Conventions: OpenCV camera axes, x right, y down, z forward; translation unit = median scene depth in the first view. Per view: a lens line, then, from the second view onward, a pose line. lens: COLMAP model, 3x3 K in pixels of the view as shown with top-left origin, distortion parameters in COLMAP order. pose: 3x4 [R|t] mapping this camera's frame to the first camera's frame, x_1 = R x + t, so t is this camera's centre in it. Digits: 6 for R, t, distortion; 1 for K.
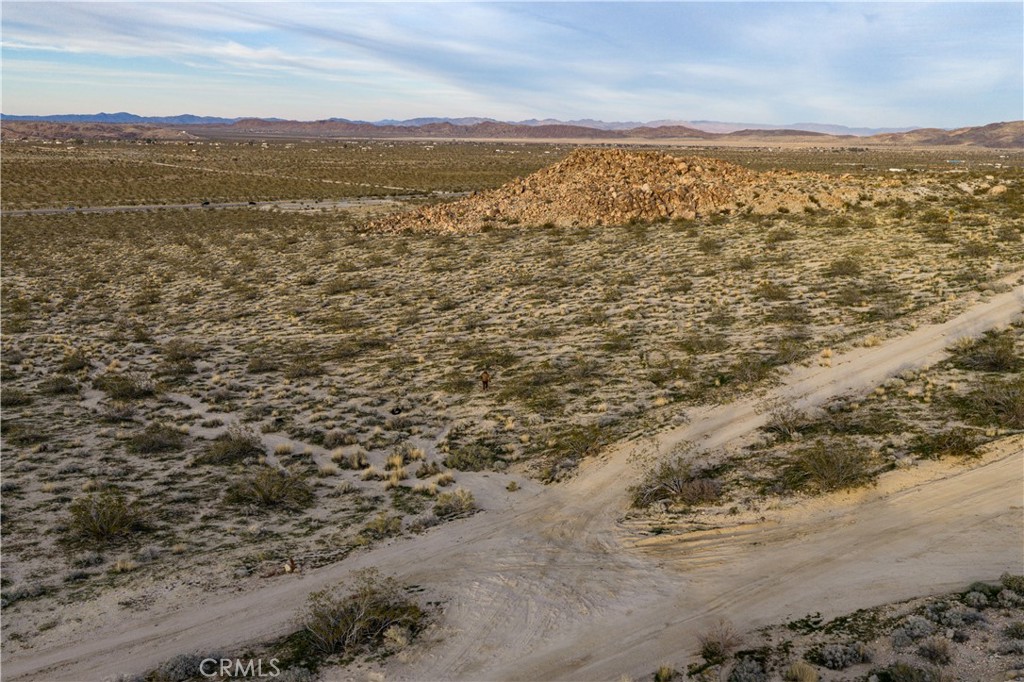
lens RADIAL K [[868.1, 0, 513.2], [0, 868.1, 343.3], [0, 0, 1]] dist [0.015365, -0.037522]
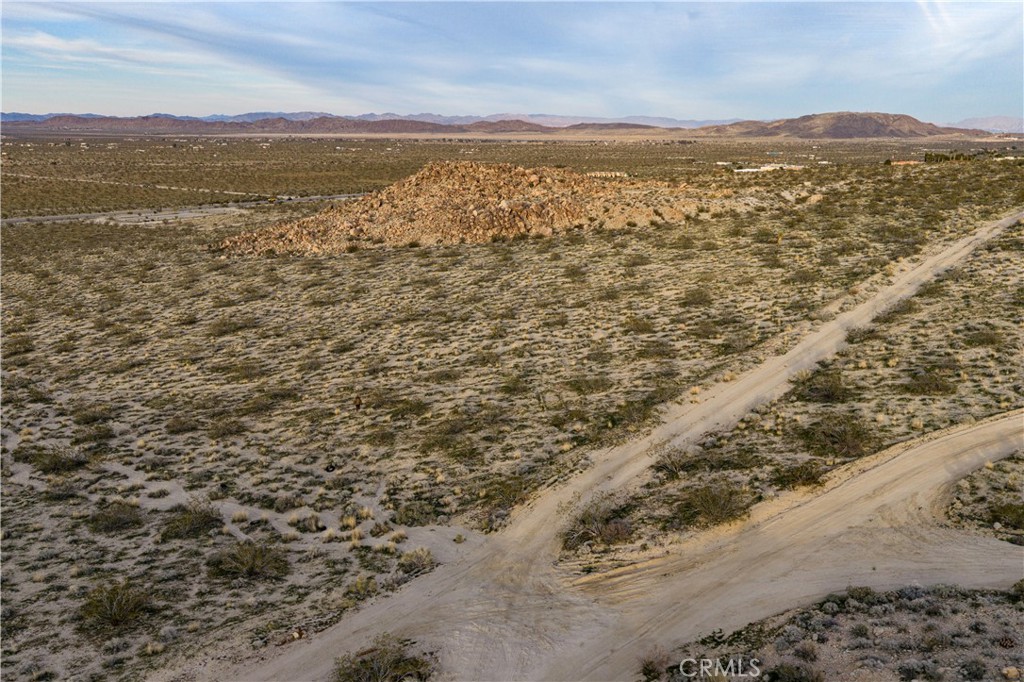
lens RADIAL K [[871.7, 0, 512.0], [0, 871.7, 341.0], [0, 0, 1]] dist [0.022388, -0.054385]
pose [[0.984296, -0.049251, 0.169517, -0.025297], [0.048681, 0.998786, 0.007516, -0.023482], [-0.169682, 0.000855, 0.985499, -0.039355]]
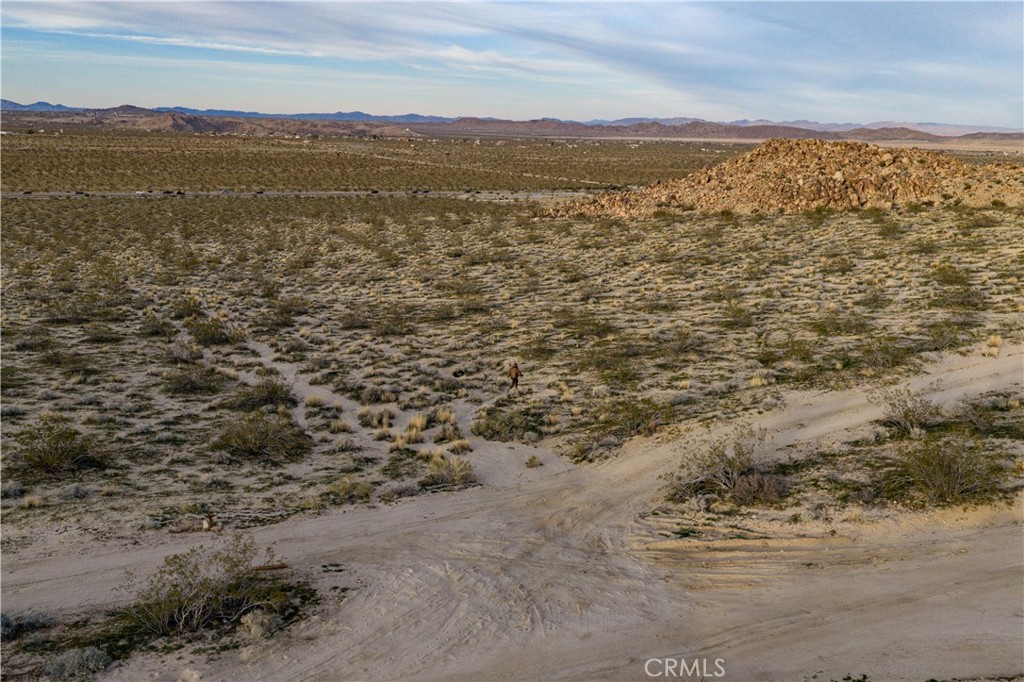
lens RADIAL K [[851.0, 0, 515.6], [0, 851.0, 342.9], [0, 0, 1]] dist [0.014933, -0.032692]
pose [[0.973078, 0.063400, -0.221582, 0.033205], [-0.062517, 0.997983, 0.011003, 0.009644], [0.221833, 0.003145, 0.975080, 0.045406]]
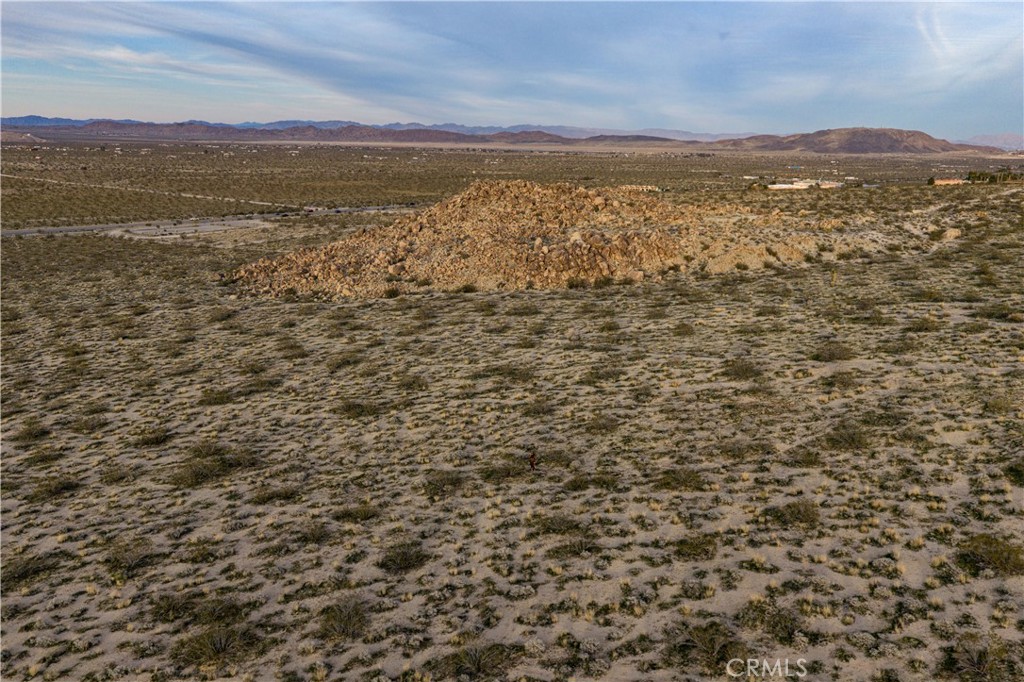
lens RADIAL K [[839.9, 0, 512.0], [0, 839.9, 341.0], [0, 0, 1]] dist [0.008127, -0.016382]
pose [[0.988036, -0.030988, 0.151077, -0.040230], [0.030740, 0.999519, 0.003977, -0.088322], [-0.151128, 0.000715, 0.988514, 0.210177]]
